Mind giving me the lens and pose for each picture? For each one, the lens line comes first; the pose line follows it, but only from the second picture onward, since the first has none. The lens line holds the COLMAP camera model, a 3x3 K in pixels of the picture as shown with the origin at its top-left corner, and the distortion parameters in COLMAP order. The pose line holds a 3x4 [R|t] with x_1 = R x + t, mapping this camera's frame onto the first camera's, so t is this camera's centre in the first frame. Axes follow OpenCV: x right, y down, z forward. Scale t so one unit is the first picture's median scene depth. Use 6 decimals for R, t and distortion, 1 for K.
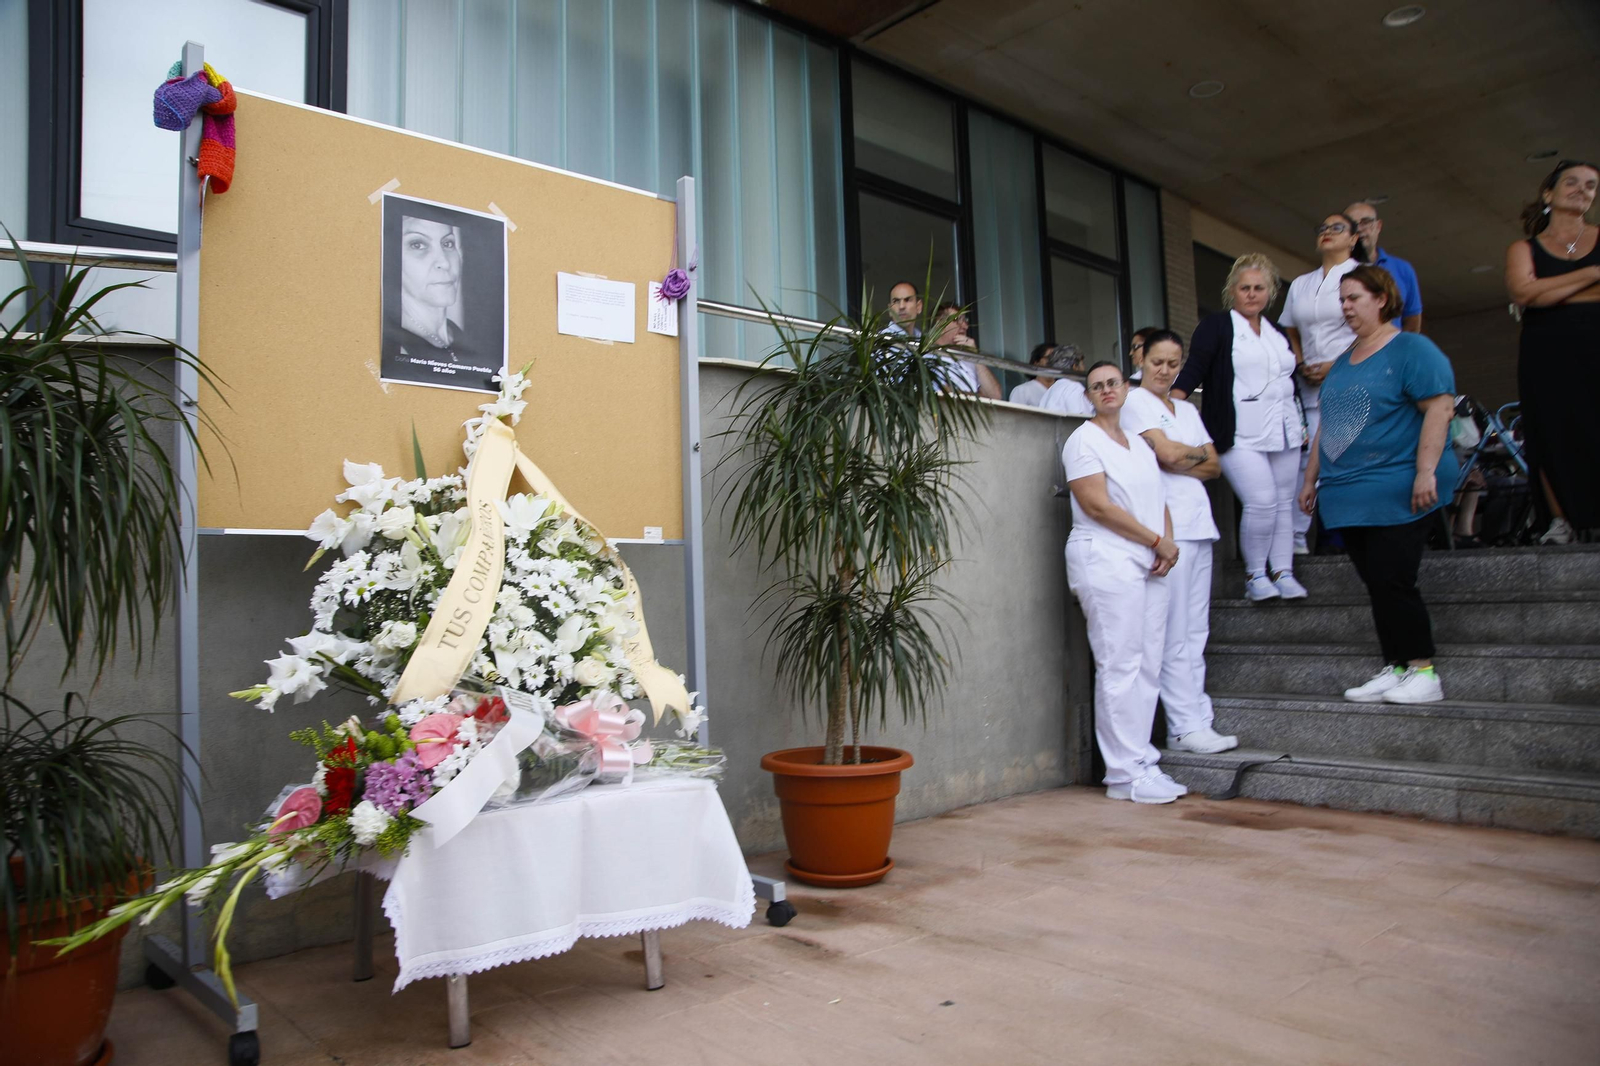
lens RADIAL K [[1099.8, 0, 800.9], [0, 1099.8, 563.3], [0, 0, 1]] dist [-0.123678, 0.083665]
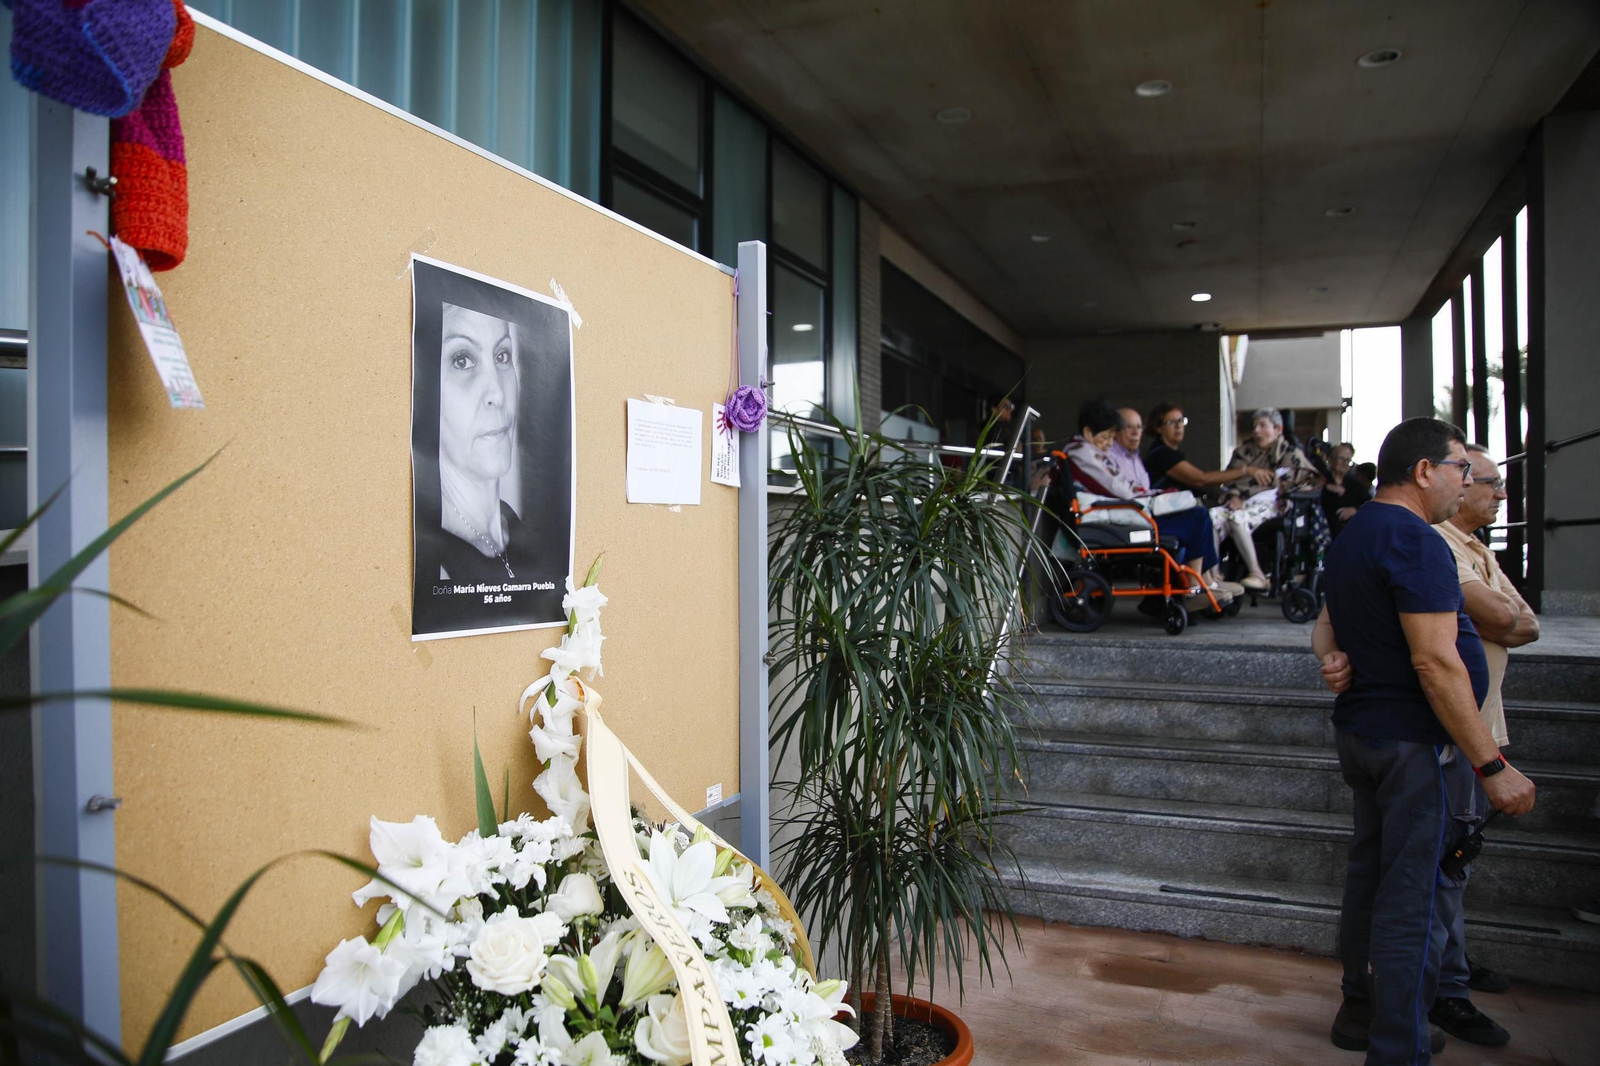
lens RADIAL K [[1099.8, 0, 800.9], [0, 1099.8, 563.3], [0, 0, 1]] dist [-0.123678, 0.083665]
pose [[0.910166, 0.023357, 0.413584, -0.394553], [-0.043982, 0.998214, 0.040417, -0.212418], [-0.411901, -0.054976, 0.909569, 0.422649]]
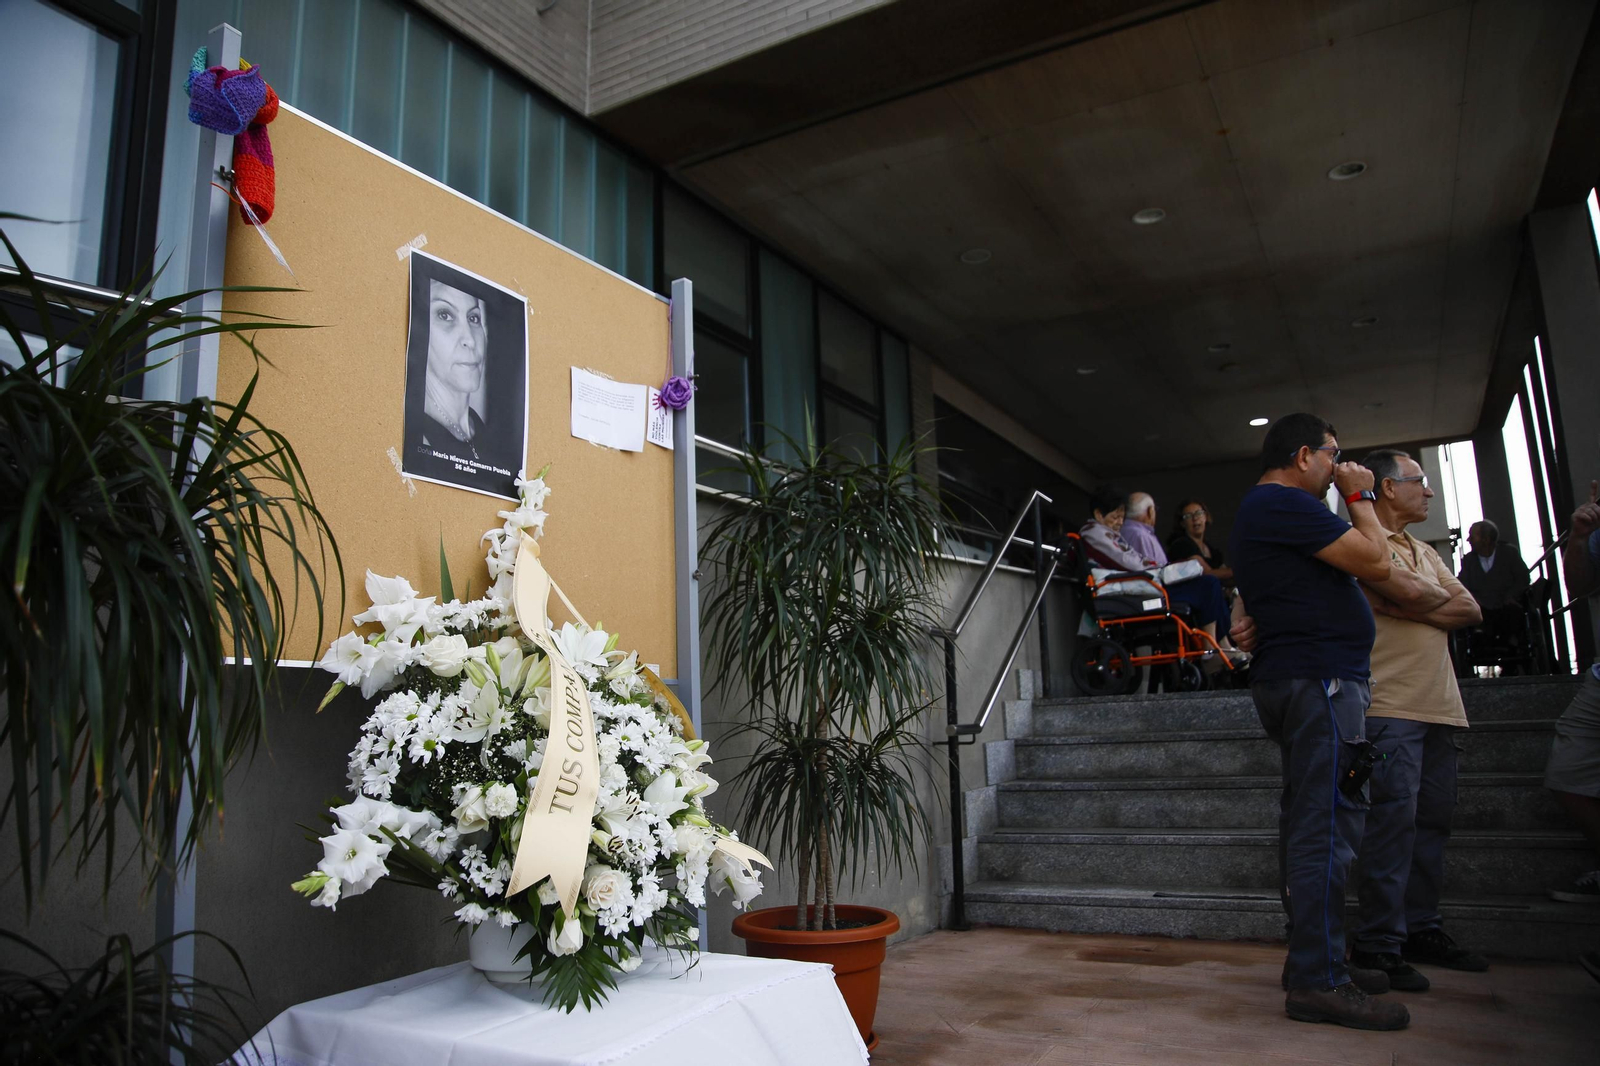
lens RADIAL K [[1099.8, 0, 800.9], [0, 1099.8, 563.3], [0, 0, 1]] dist [-0.123678, 0.083665]
pose [[0.950408, 0.044255, 0.307840, -0.320282], [-0.007389, 0.992758, -0.119906, -0.009437], [-0.310917, 0.111685, 0.943852, 0.142929]]
